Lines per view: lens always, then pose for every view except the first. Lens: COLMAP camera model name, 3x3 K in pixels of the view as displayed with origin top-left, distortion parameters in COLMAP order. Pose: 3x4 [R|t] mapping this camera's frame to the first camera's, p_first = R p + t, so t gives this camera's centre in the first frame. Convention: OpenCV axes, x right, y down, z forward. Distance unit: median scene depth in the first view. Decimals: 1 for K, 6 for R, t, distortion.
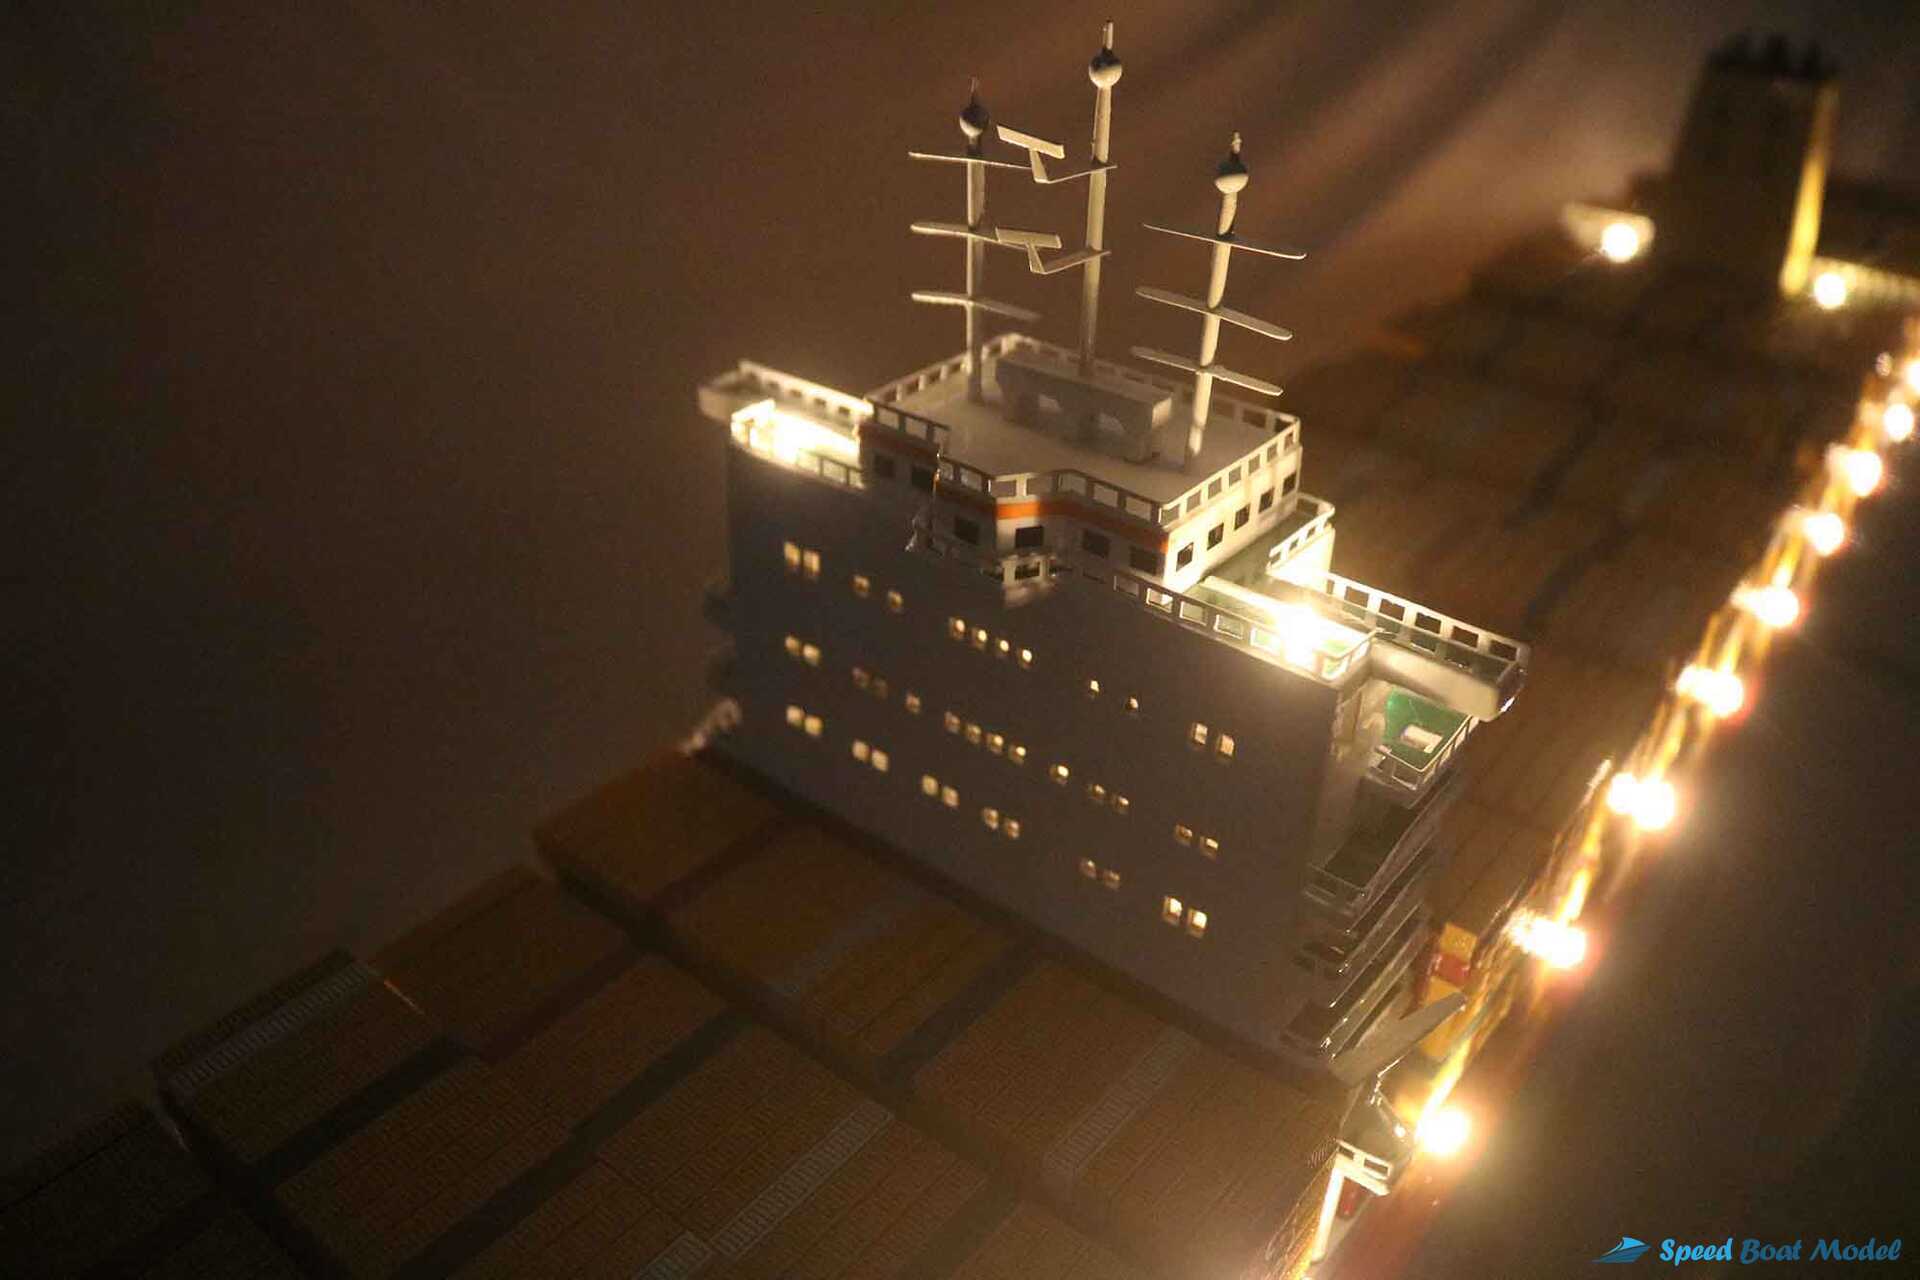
lens RADIAL K [[1537.1, 0, 966.1], [0, 1537.1, 662.6], [0, 0, 1]] dist [-0.158758, 0.121448]
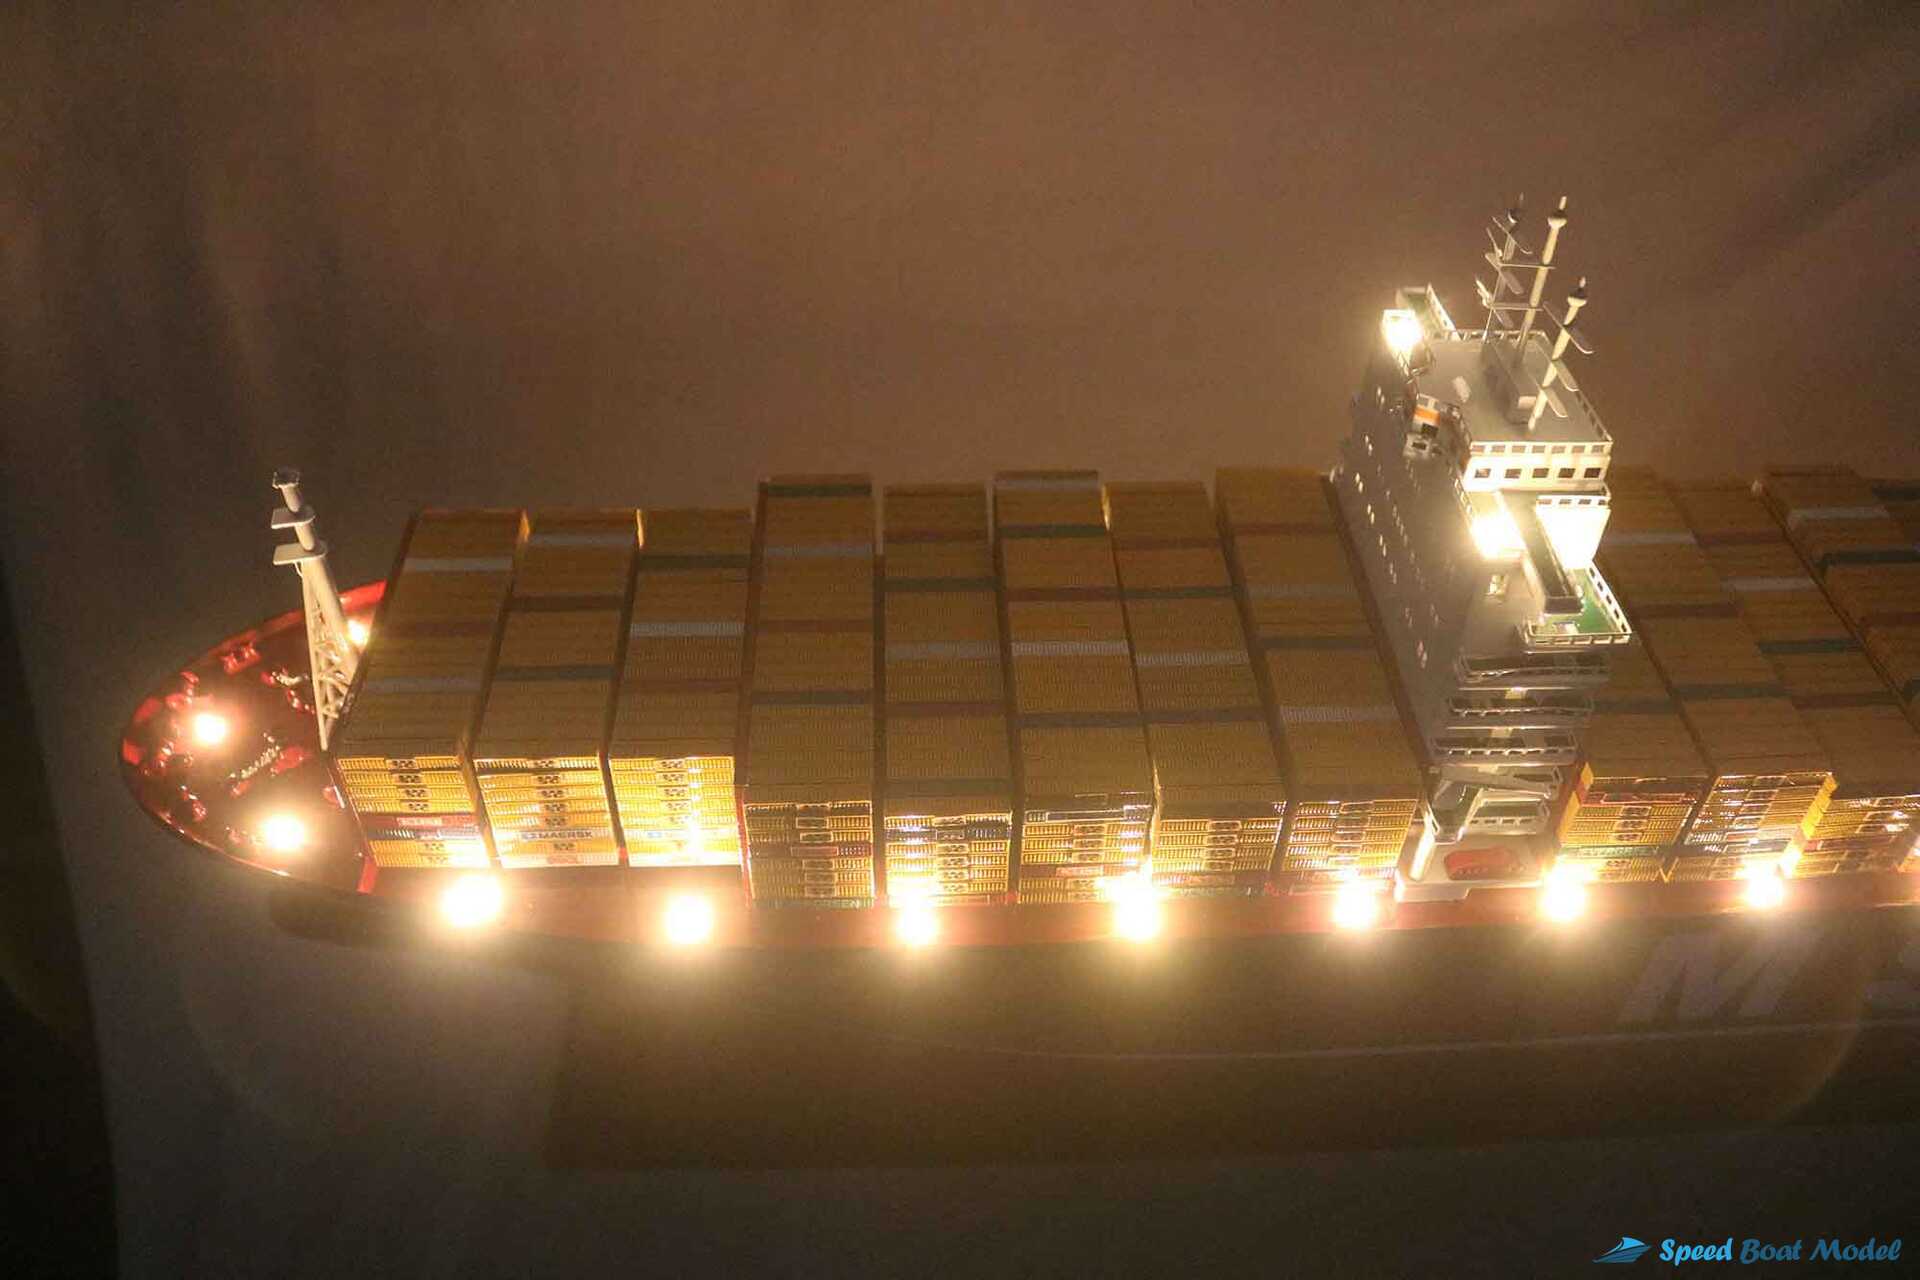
lens RADIAL K [[1568.4, 0, 960.0], [0, 1568.4, 640.0], [0, 0, 1]] dist [-0.172451, 0.141287]
pose [[0.656663, 0.502638, -0.562272, 0.859617], [-0.407086, 0.863828, 0.296785, -0.185243], [0.634882, 0.034005, 0.771861, -0.843107]]
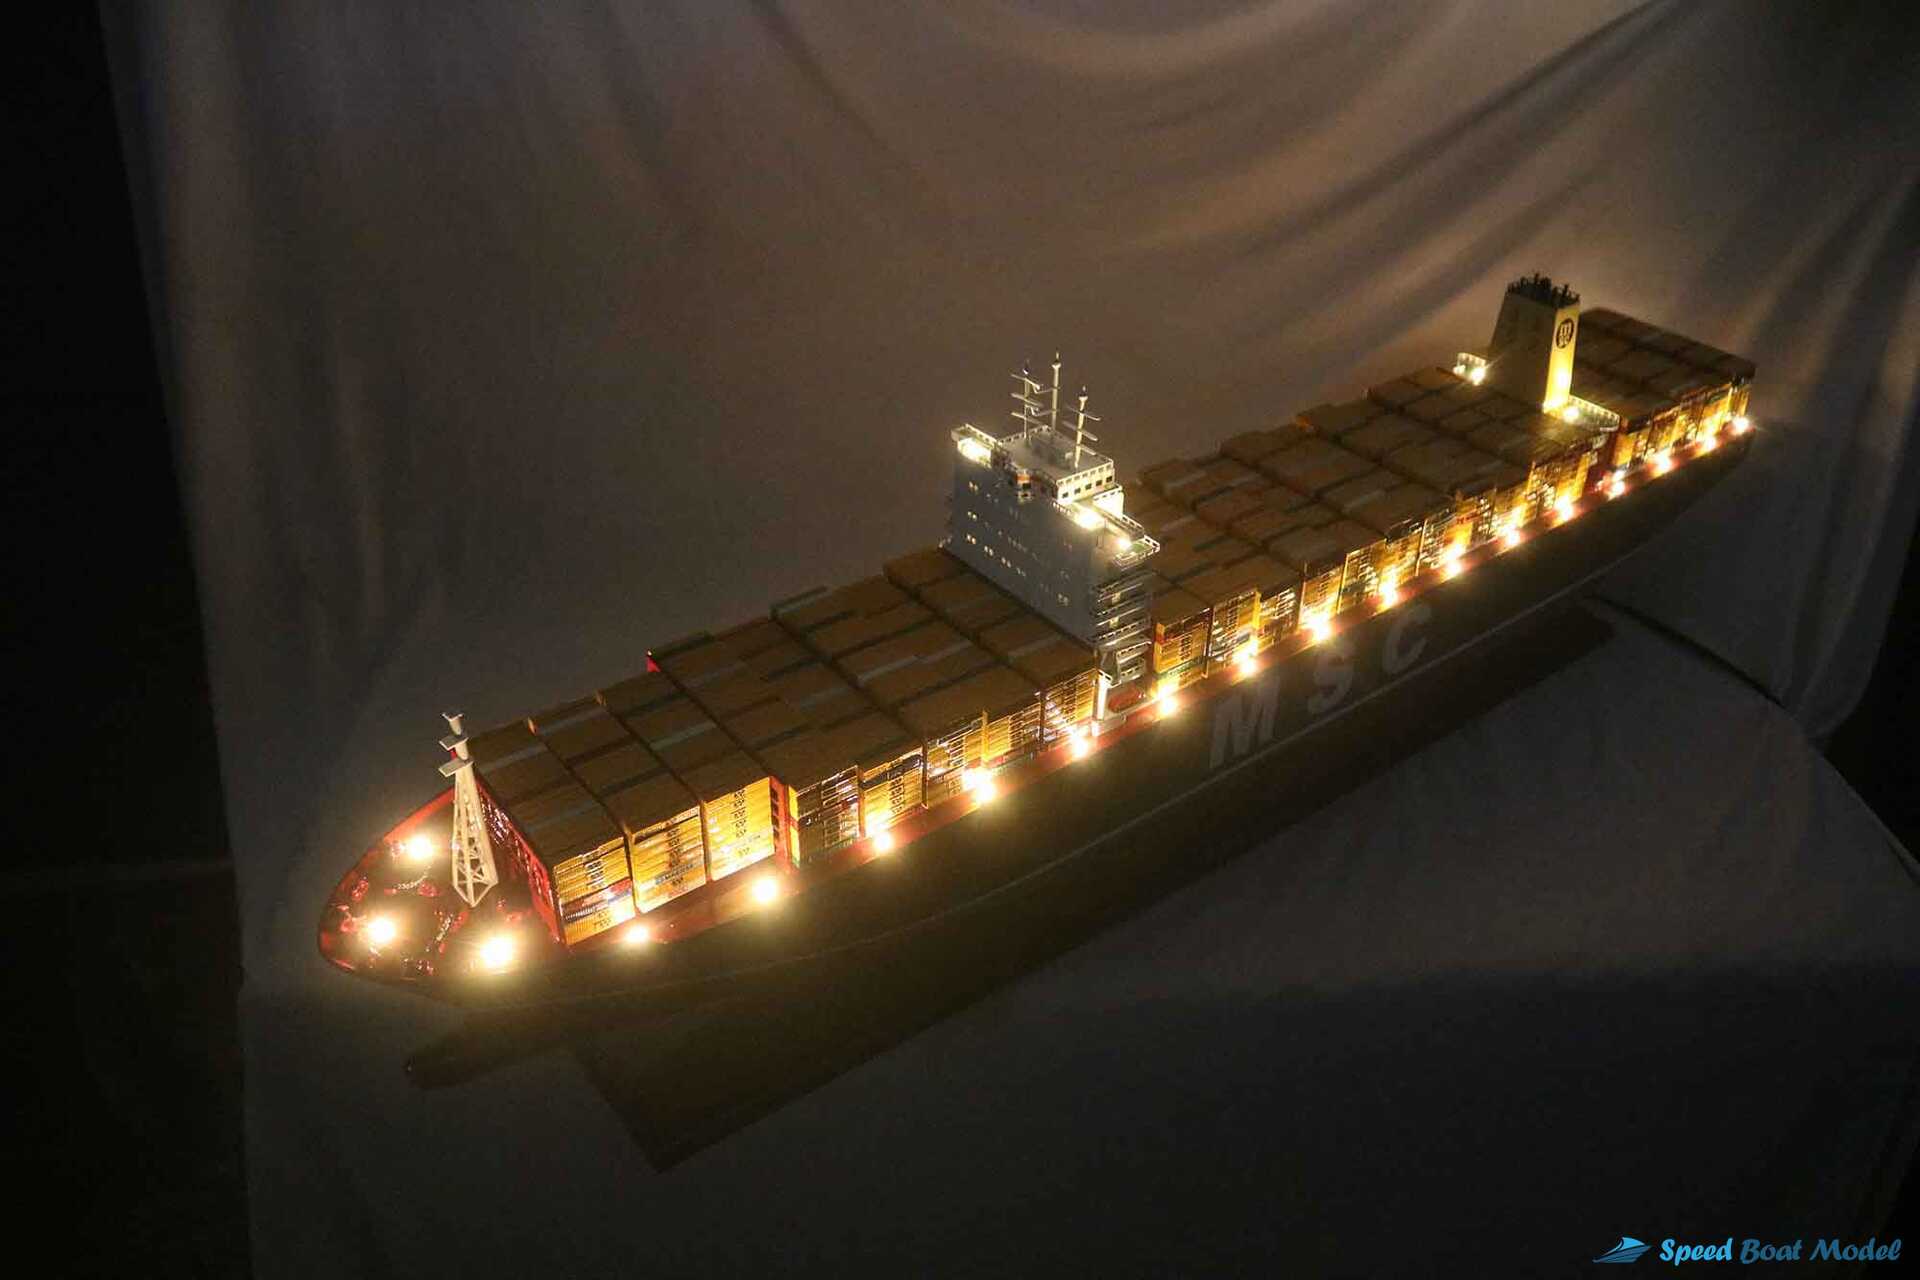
lens RADIAL K [[1568.4, 0, 960.0], [0, 1568.4, 640.0], [0, 0, 1]] dist [-0.172451, 0.141287]
pose [[0.971213, 0.121183, -0.205084, 0.689170], [-0.120703, 0.992577, 0.014894, 0.244380], [0.205366, 0.010289, 0.978631, -2.661655]]
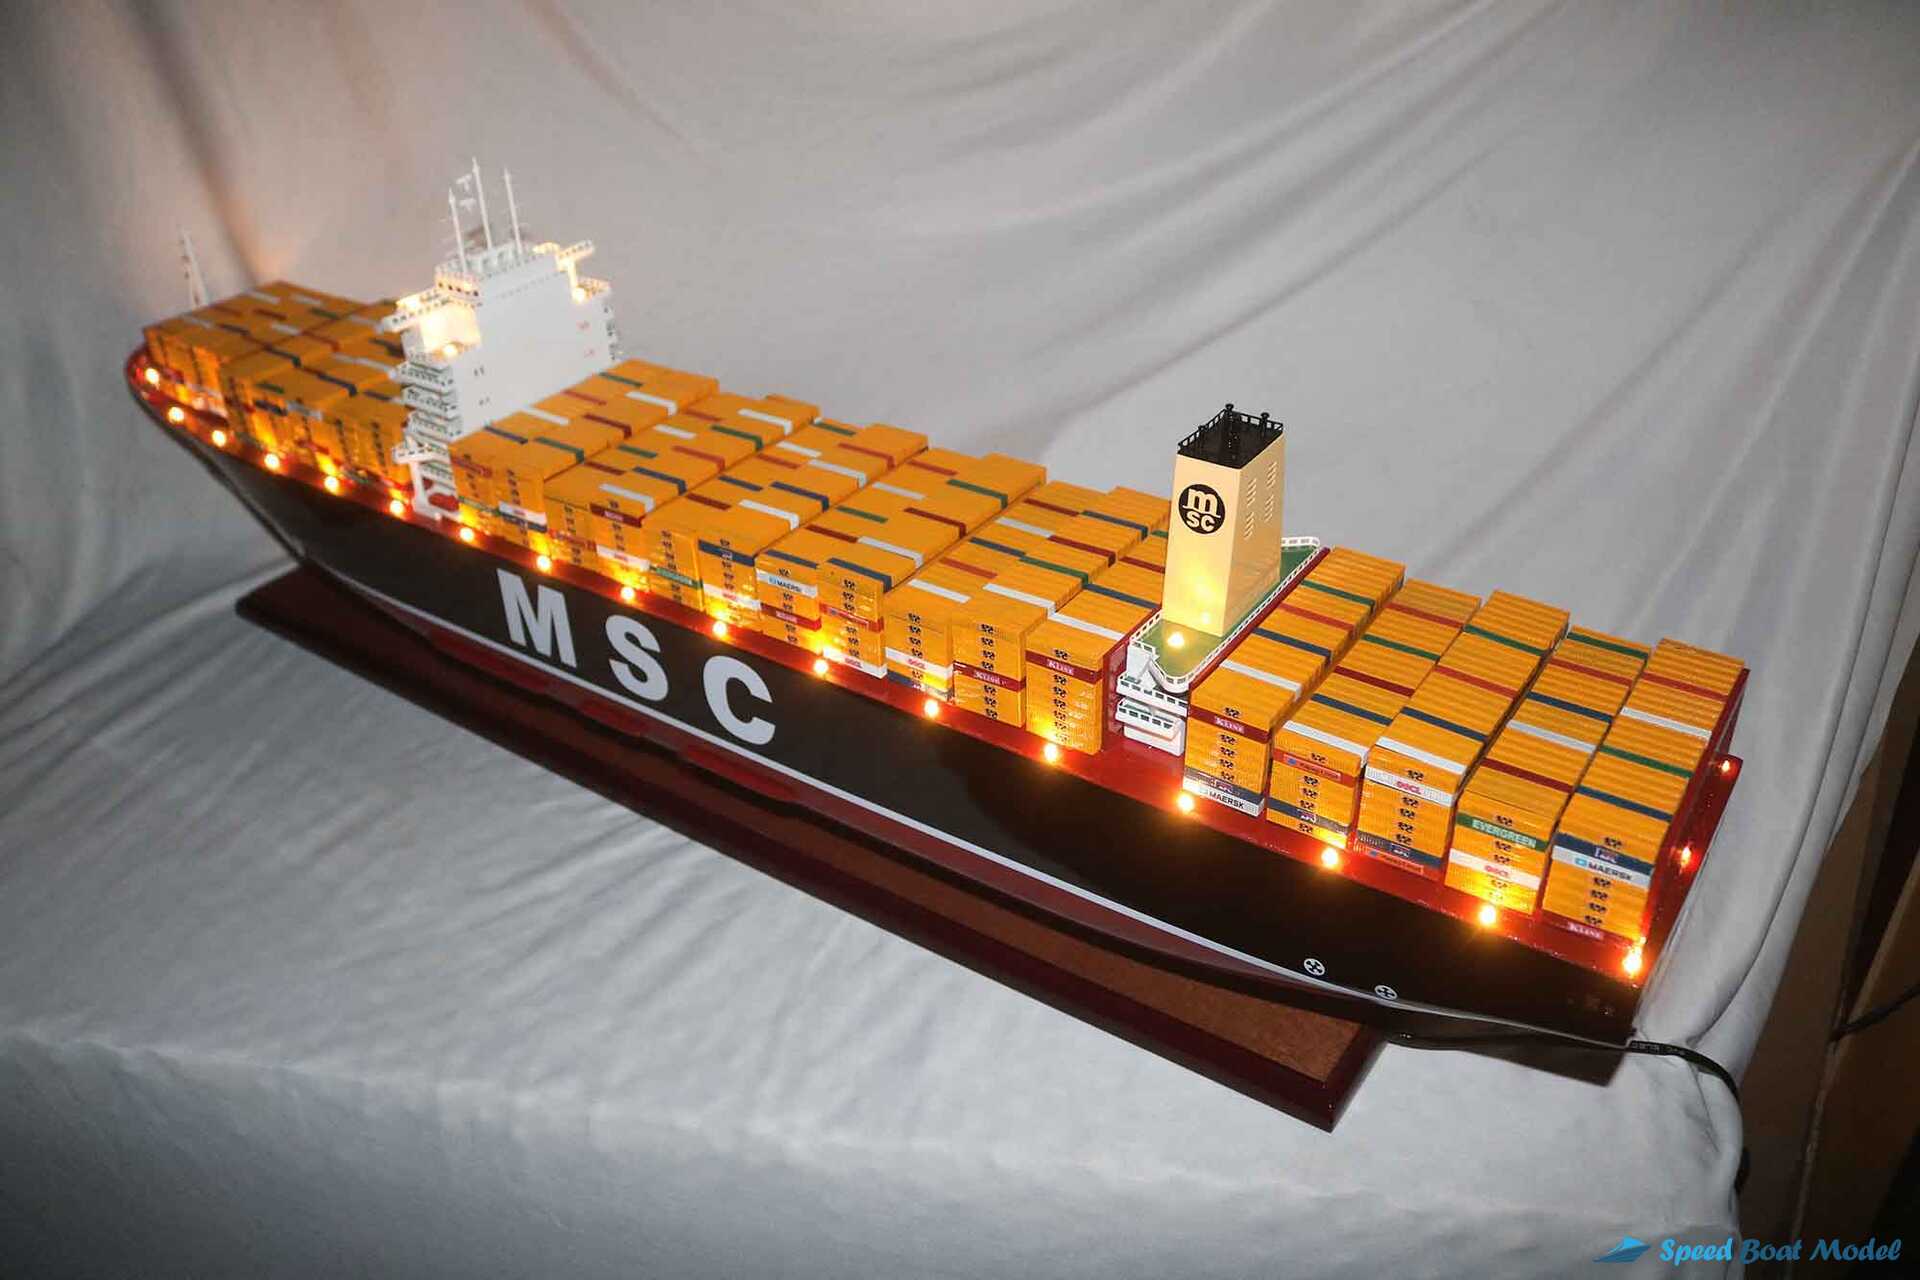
lens RADIAL K [[1568.4, 0, 960.0], [0, 1568.4, 640.0], [0, 0, 1]] dist [-0.172451, 0.141287]
pose [[0.068617, 0.511622, -0.856467, 4.012157], [-0.509584, 0.756024, 0.410795, -1.652852], [0.857680, 0.408254, 0.312591, 1.248319]]
